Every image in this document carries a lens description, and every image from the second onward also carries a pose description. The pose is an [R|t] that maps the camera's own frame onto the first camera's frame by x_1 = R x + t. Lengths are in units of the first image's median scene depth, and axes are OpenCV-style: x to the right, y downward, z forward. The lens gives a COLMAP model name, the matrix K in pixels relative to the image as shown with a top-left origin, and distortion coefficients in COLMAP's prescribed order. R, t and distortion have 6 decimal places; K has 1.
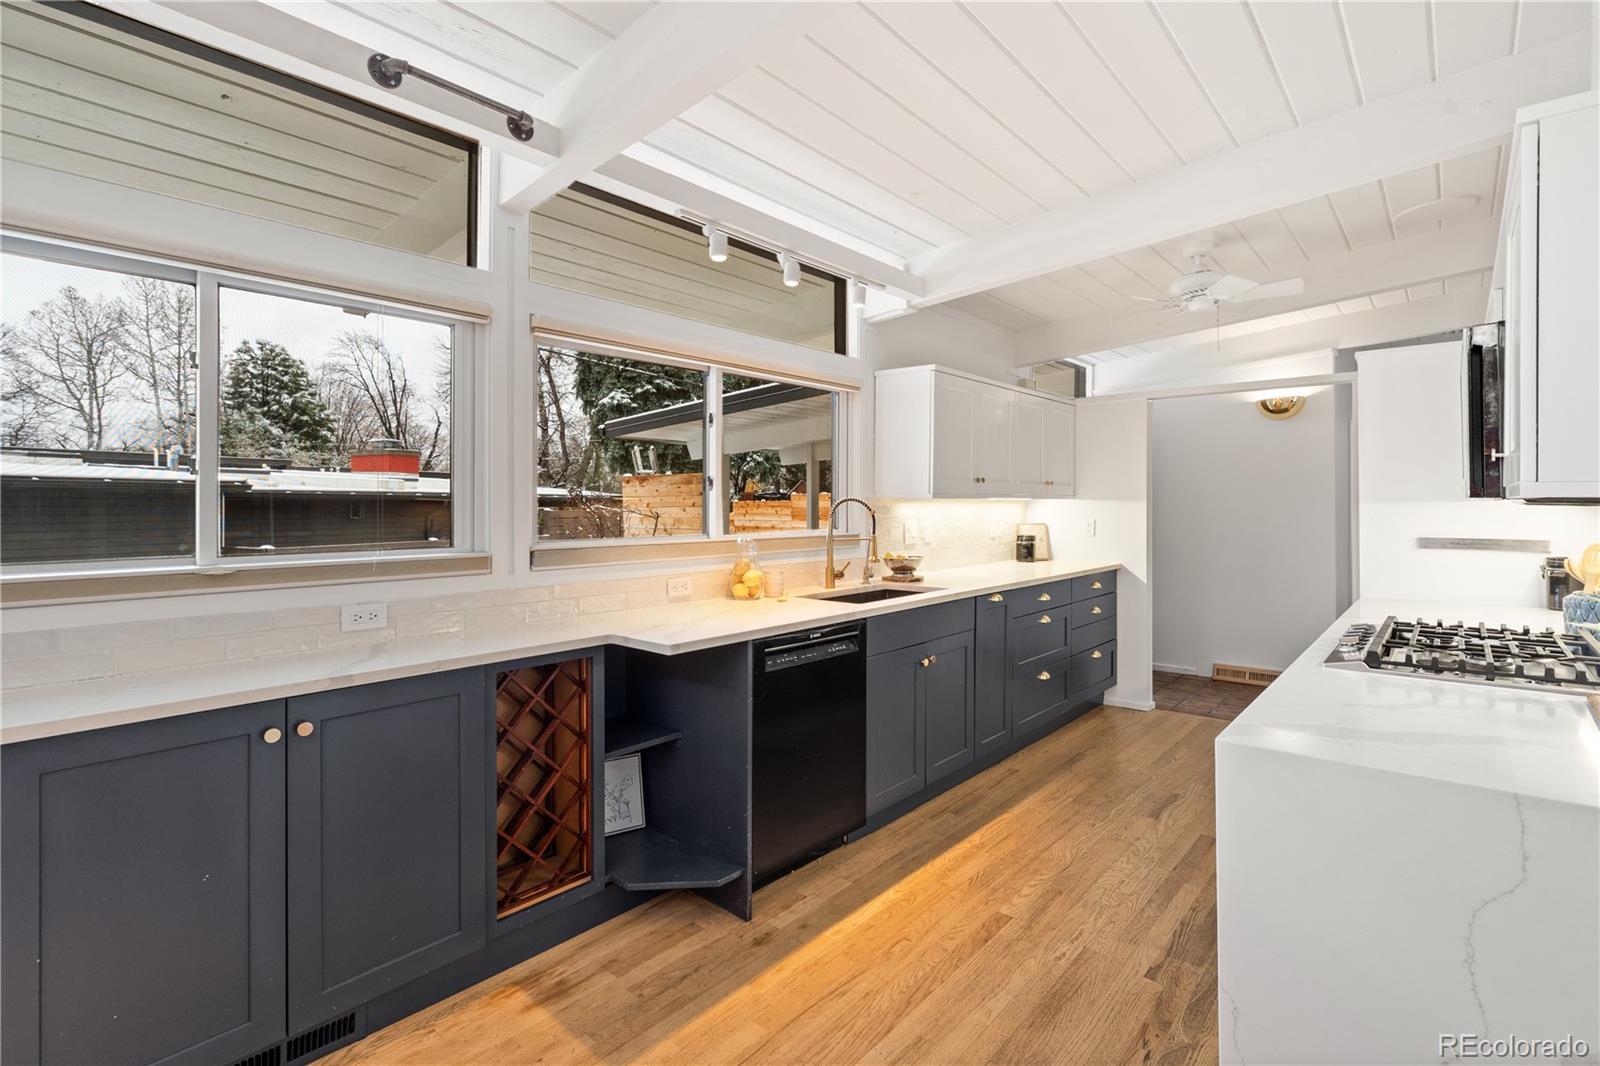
lens RADIAL K [[750.9, 0, 797.7], [0, 750.9, 506.9], [0, 0, 1]] dist [-0.006850, 0.003997]
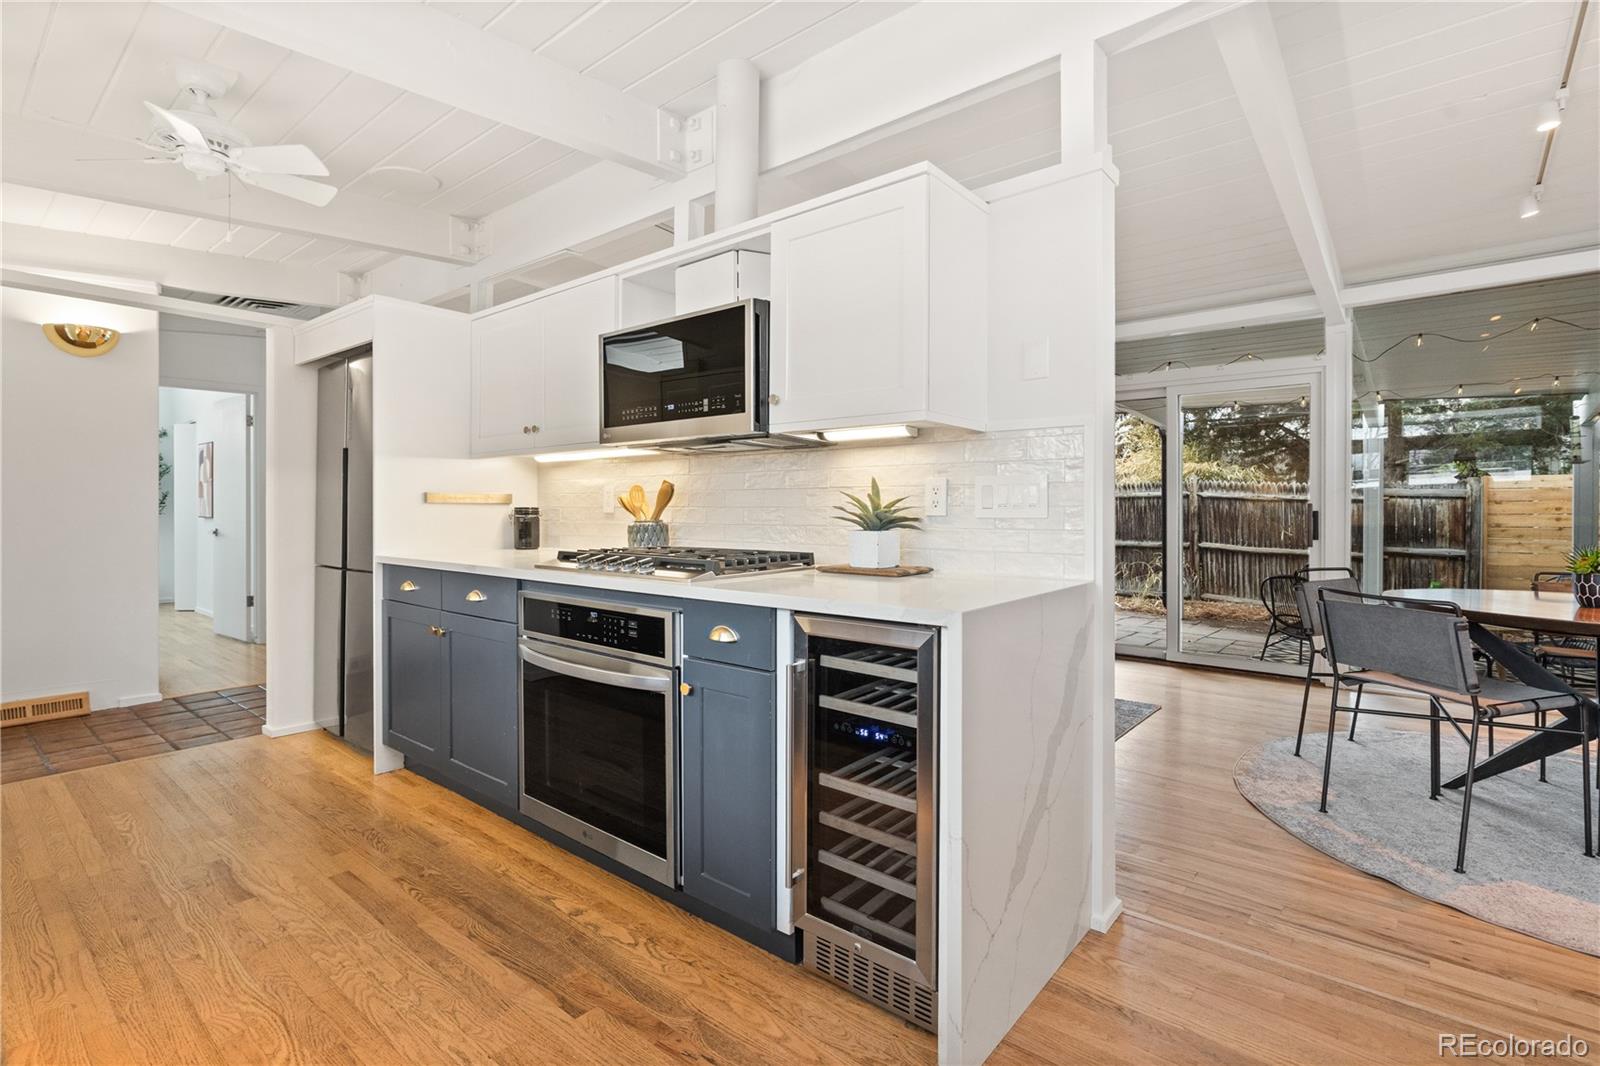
lens RADIAL K [[750.9, 0, 793.8], [0, 750.9, 510.1], [0, 0, 1]] dist [-0.006850, 0.003997]
pose [[-0.028558, 0.002589, 0.999589, -0.187776], [0.001840, 0.999995, -0.002538, 0.061393], [-0.999590, 0.001766, -0.028563, 0.467669]]
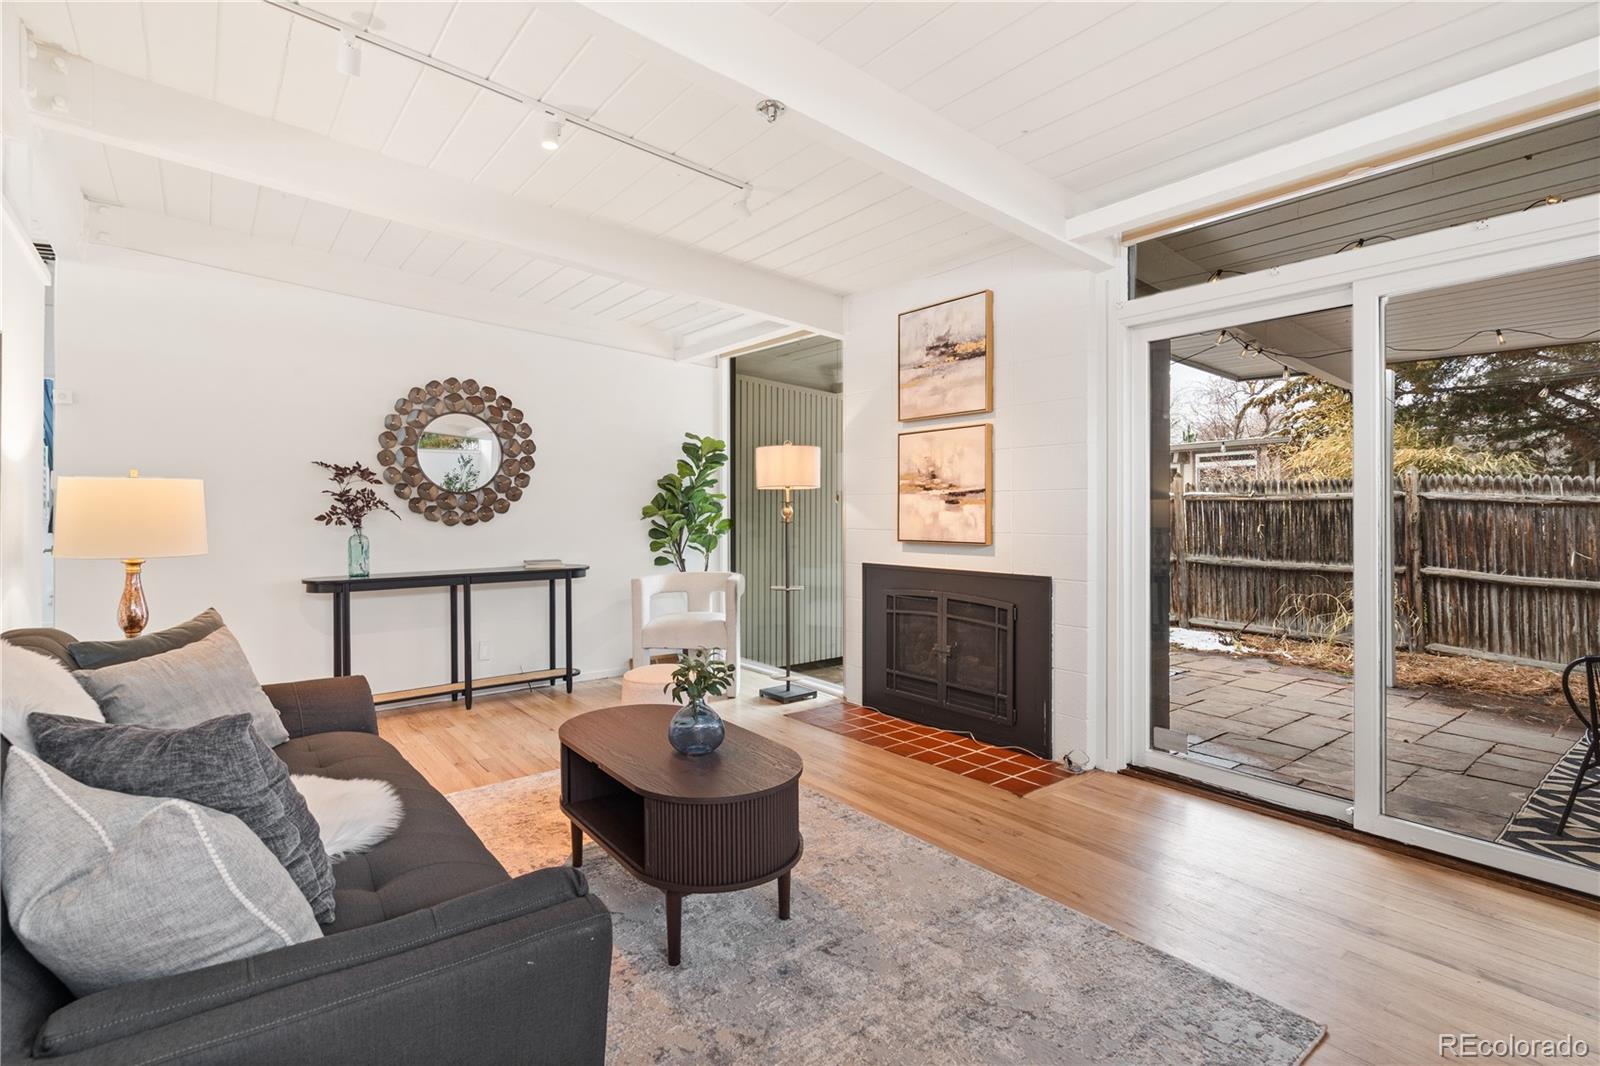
lens RADIAL K [[750.9, 0, 796.0], [0, 750.9, 511.6], [0, 0, 1]] dist [-0.006850, 0.003997]
pose [[0.177638, 0.005135, 0.984083, 0.399518], [0.003175, 0.999978, -0.005791, 0.045776], [-0.984091, 0.004153, 0.177618, 0.110186]]
